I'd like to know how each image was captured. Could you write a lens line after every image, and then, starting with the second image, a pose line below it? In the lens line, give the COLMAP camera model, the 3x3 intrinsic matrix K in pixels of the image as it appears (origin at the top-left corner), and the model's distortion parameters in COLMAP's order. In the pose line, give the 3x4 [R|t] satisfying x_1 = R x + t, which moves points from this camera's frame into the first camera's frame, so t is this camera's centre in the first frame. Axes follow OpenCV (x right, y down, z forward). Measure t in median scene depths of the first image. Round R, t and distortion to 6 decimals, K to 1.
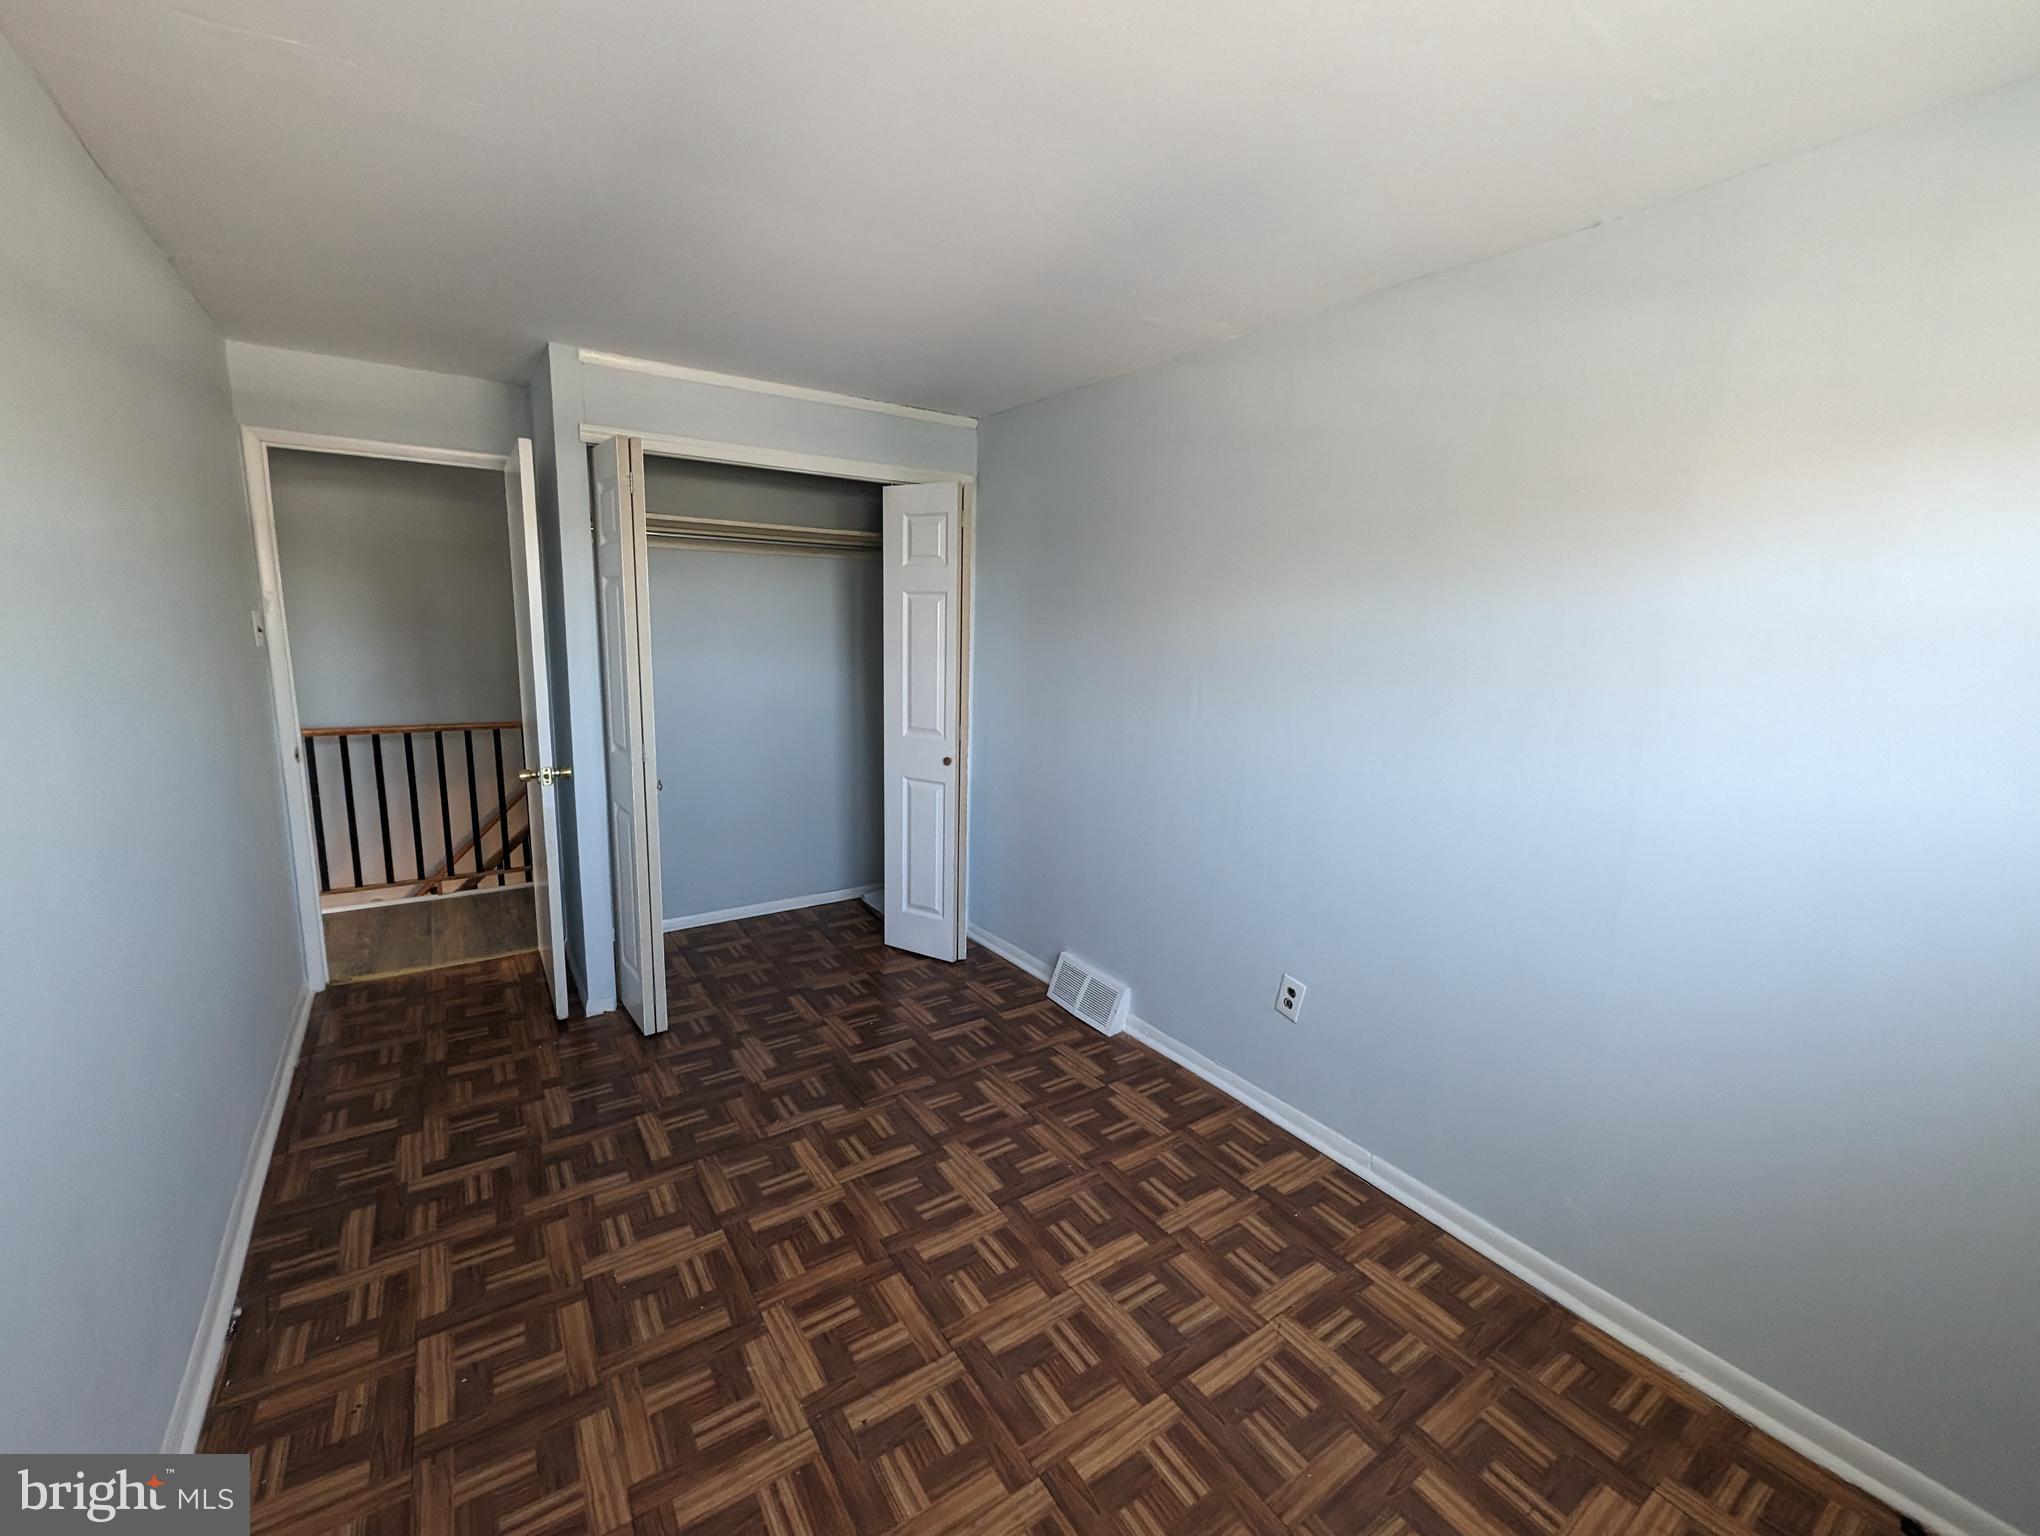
lens RADIAL K [[840.7, 0, 1012.4], [0, 840.7, 764.1], [0, 0, 1]] dist [0.000882, -0.000791]
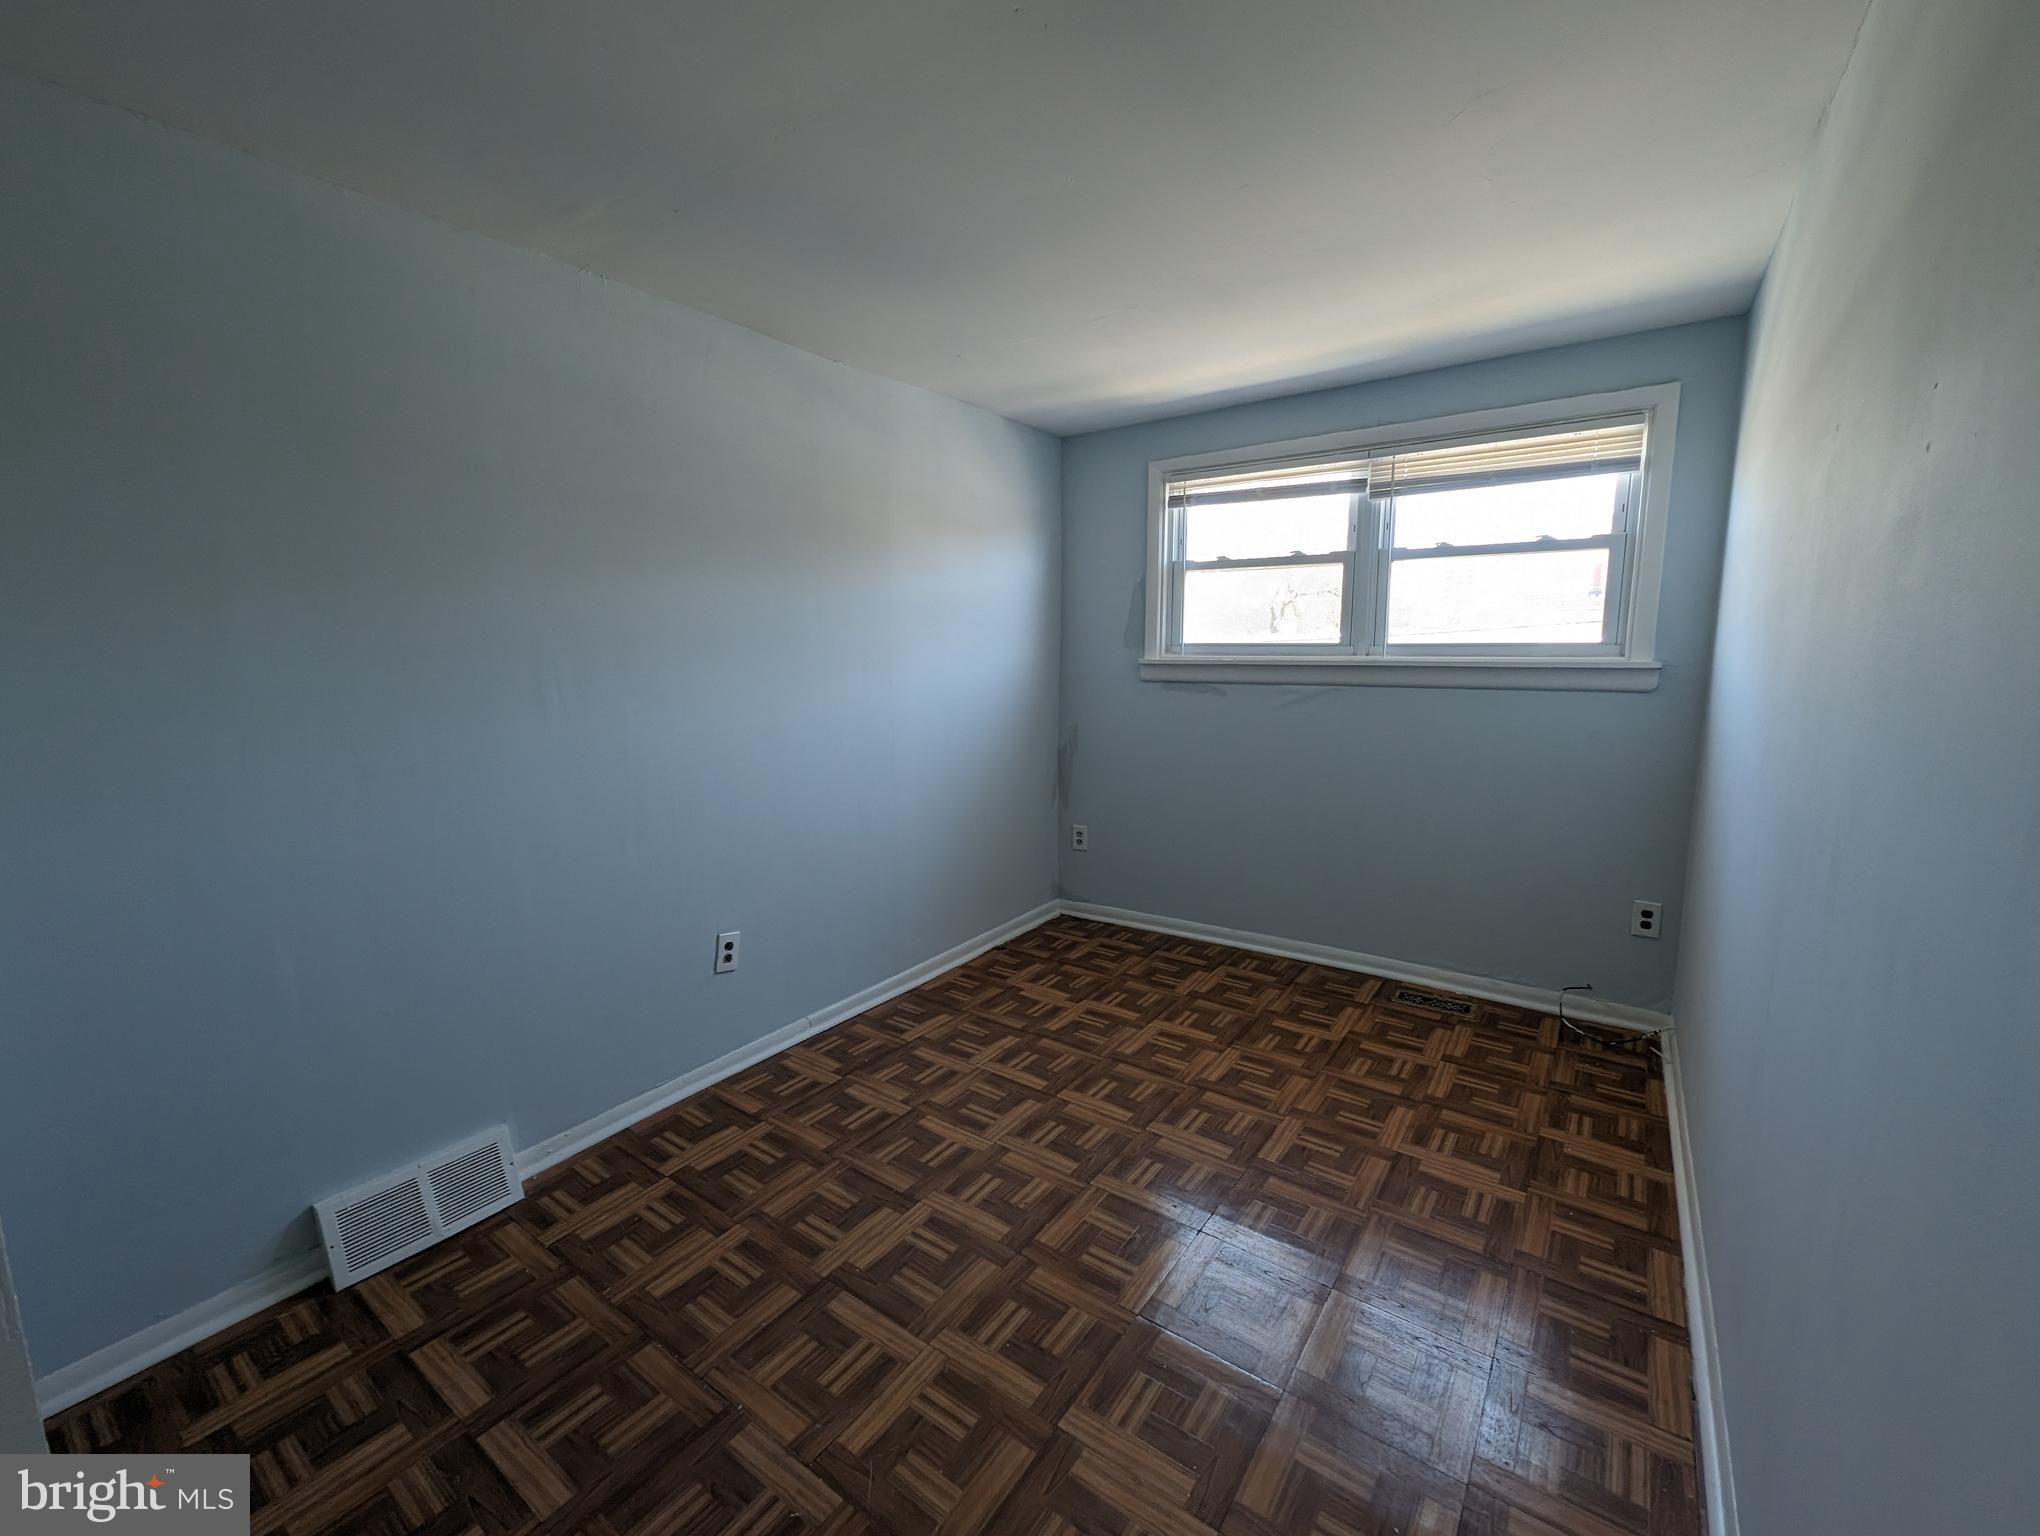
lens RADIAL K [[840.7, 0, 1033.8], [0, 840.7, 766.1], [0, 0, 1]] dist [0.000882, -0.000791]
pose [[-0.347273, -0.171496, 0.921949, -0.797151], [0.163894, 0.956905, 0.239733, -0.148966], [-0.923331, 0.234355, -0.304200, 0.969372]]
